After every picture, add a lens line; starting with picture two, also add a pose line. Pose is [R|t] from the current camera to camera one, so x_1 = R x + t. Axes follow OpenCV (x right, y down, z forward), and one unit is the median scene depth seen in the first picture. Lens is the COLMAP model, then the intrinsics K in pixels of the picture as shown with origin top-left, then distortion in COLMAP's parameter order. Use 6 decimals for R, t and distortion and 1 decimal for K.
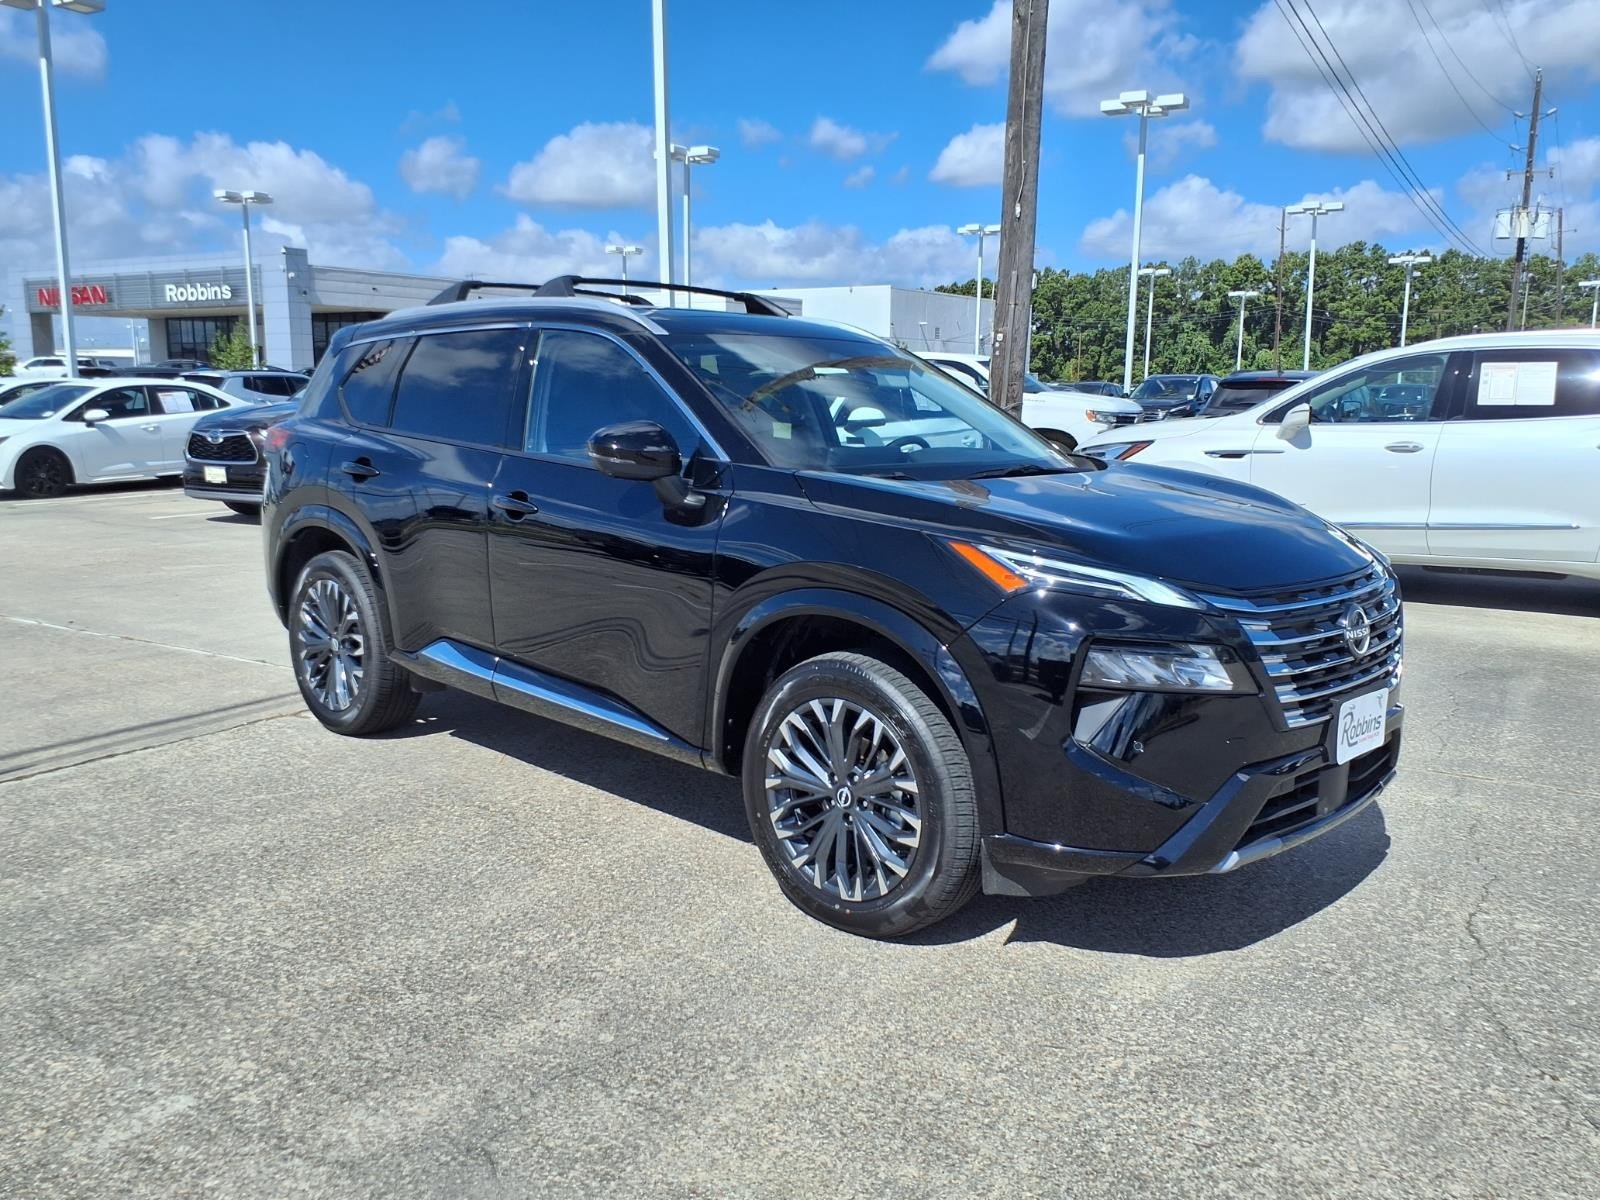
lens RADIAL K [[1314.8, 0, 800.0], [0, 1314.8, 600.0], [0, 0, 1]] dist [-0.000815, 0.000289]
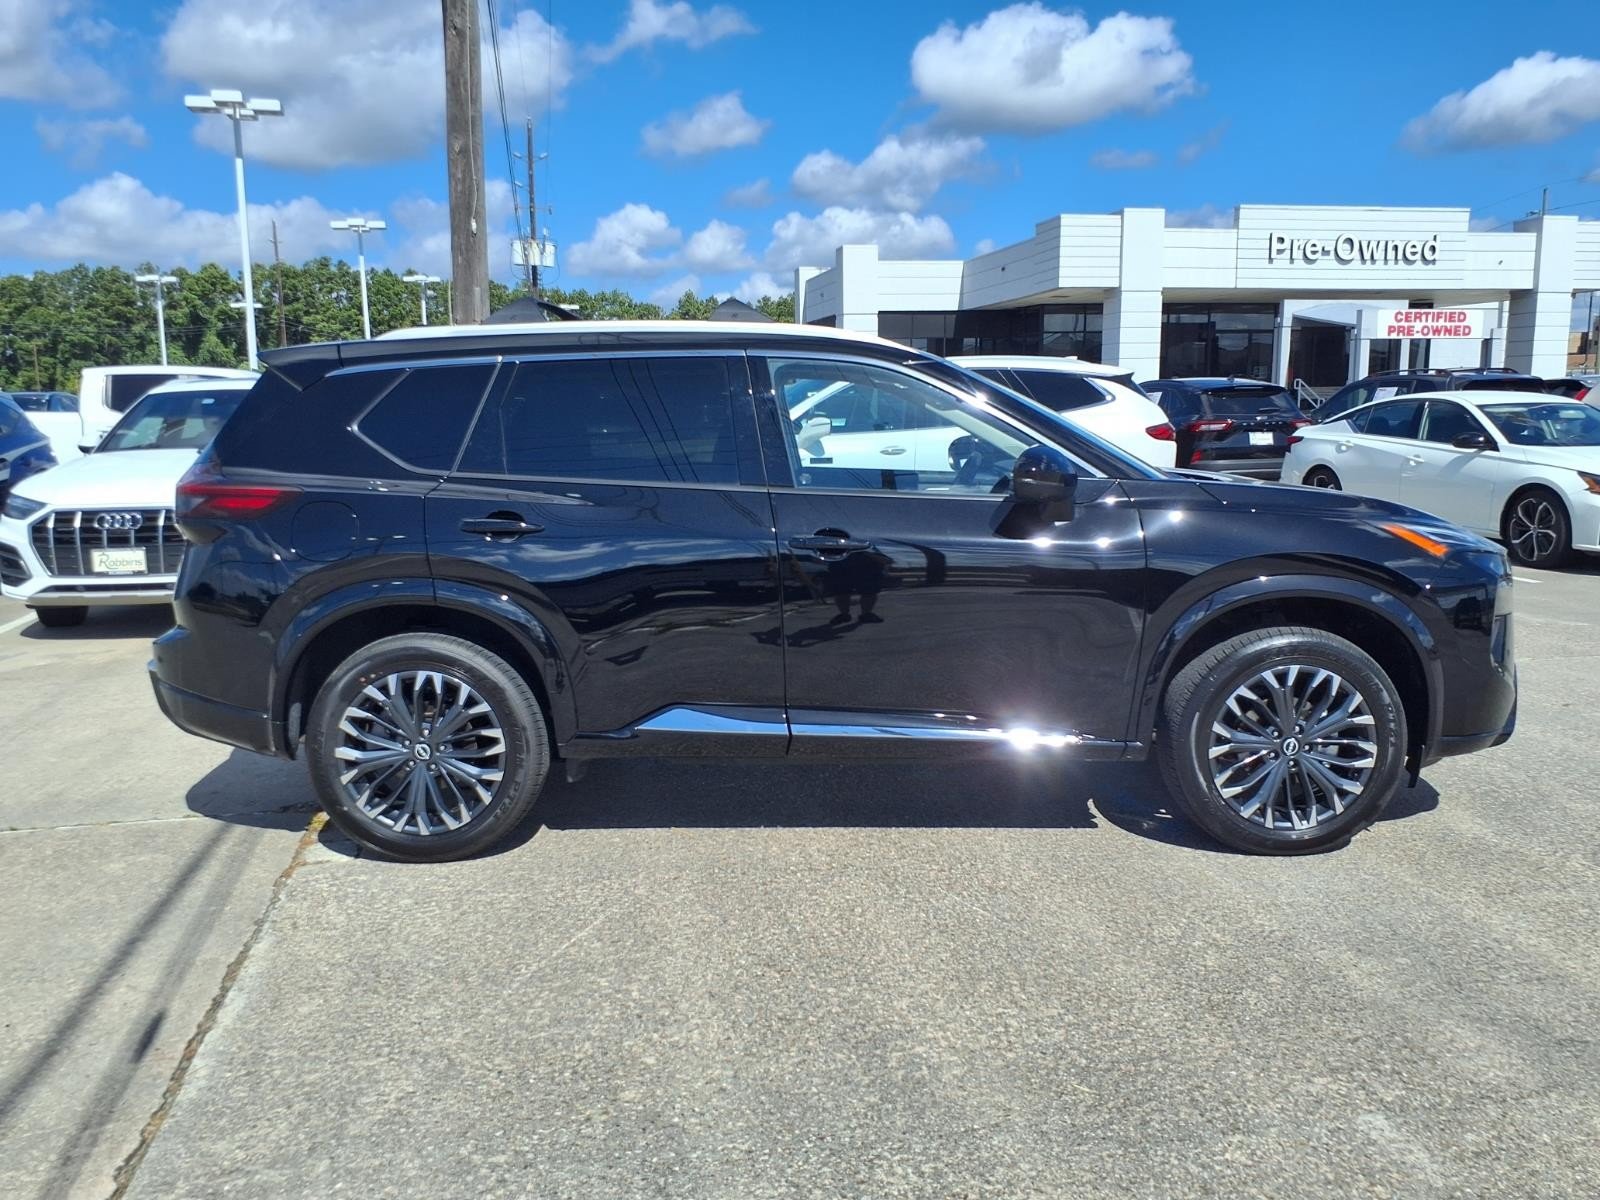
lens RADIAL K [[1316.1, 0, 800.0], [0, 1316.1, 600.0], [0, 0, 1]] dist [0.008327, 0.003989]
pose [[0.720071, -0.120683, 0.683325, -0.065361], [0.126957, 0.991050, 0.041247, -0.005439], [-0.682187, 0.057053, 0.728948, 0.023854]]
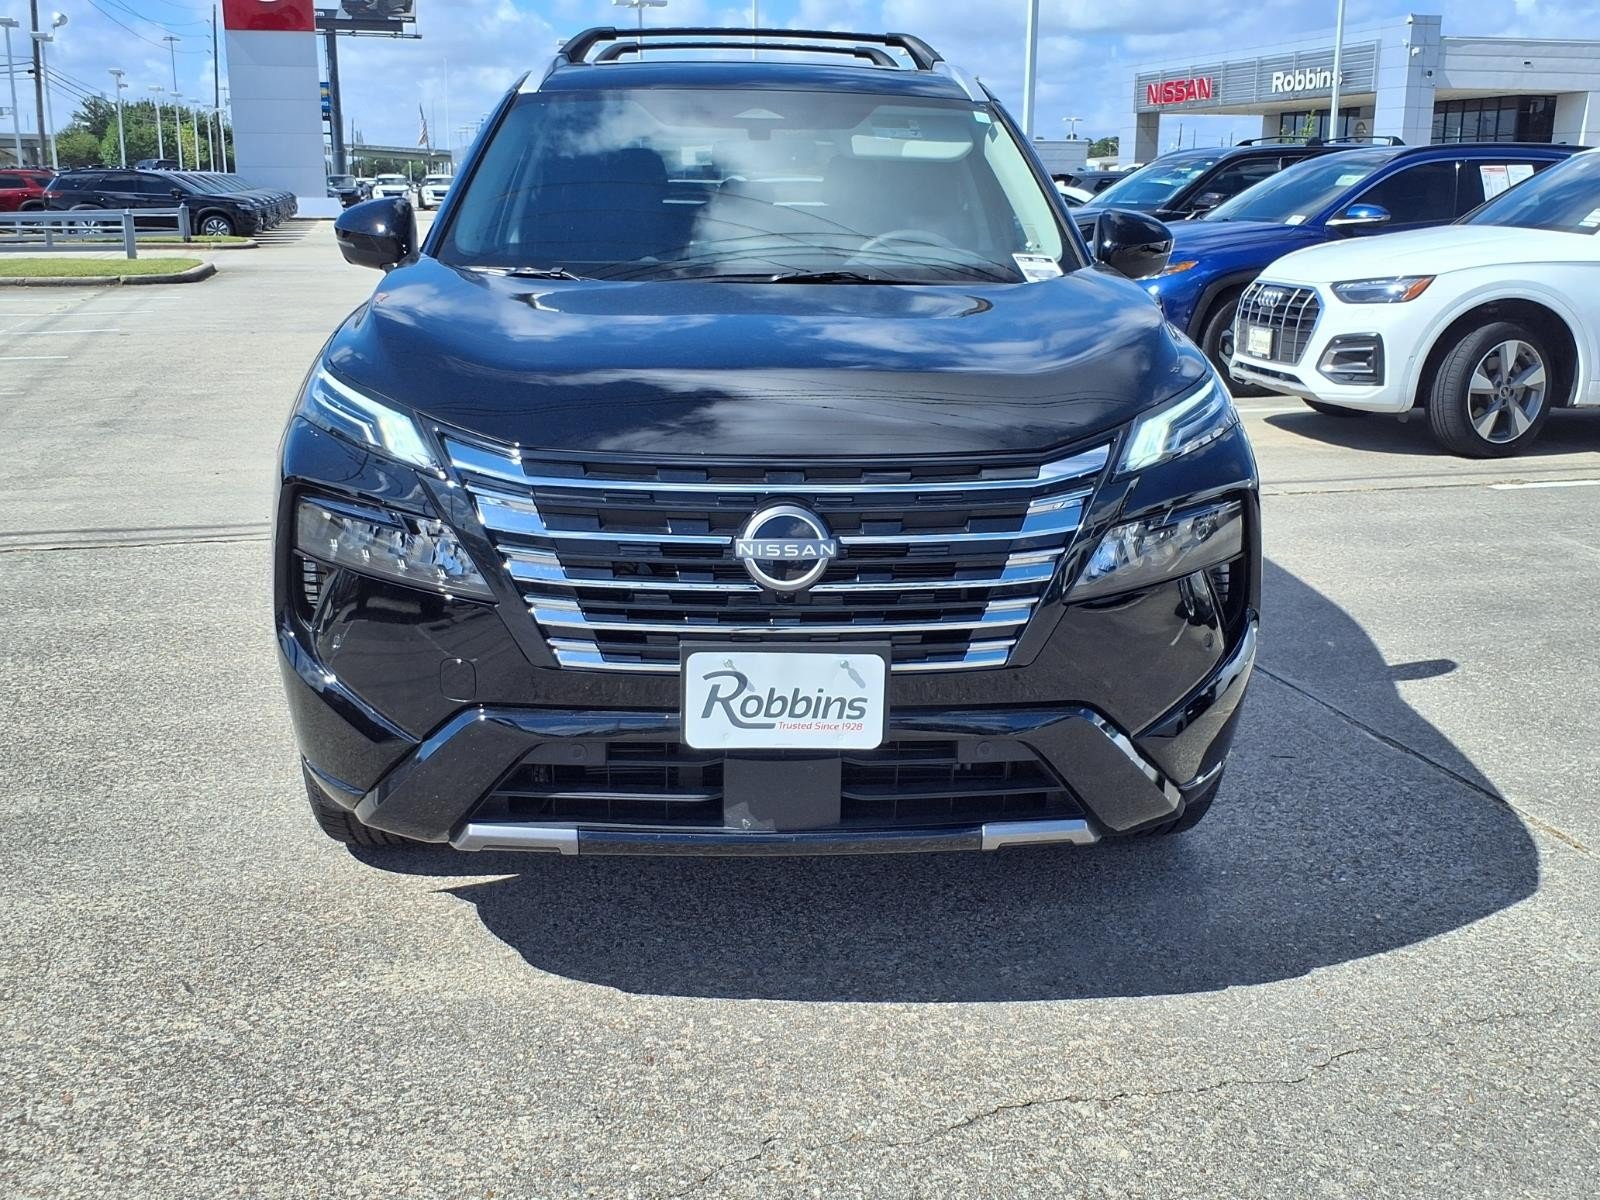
lens RADIAL K [[1663.0, 0, 800.0], [0, 1663.0, 600.0], [0, 0, 1]] dist [0.006922, 0.014392]
pose [[0.729725, 0.161787, -0.664324, 0.053638], [-0.111884, 0.986760, 0.117414, -0.002444], [0.674525, -0.011353, 0.738165, 0.025022]]
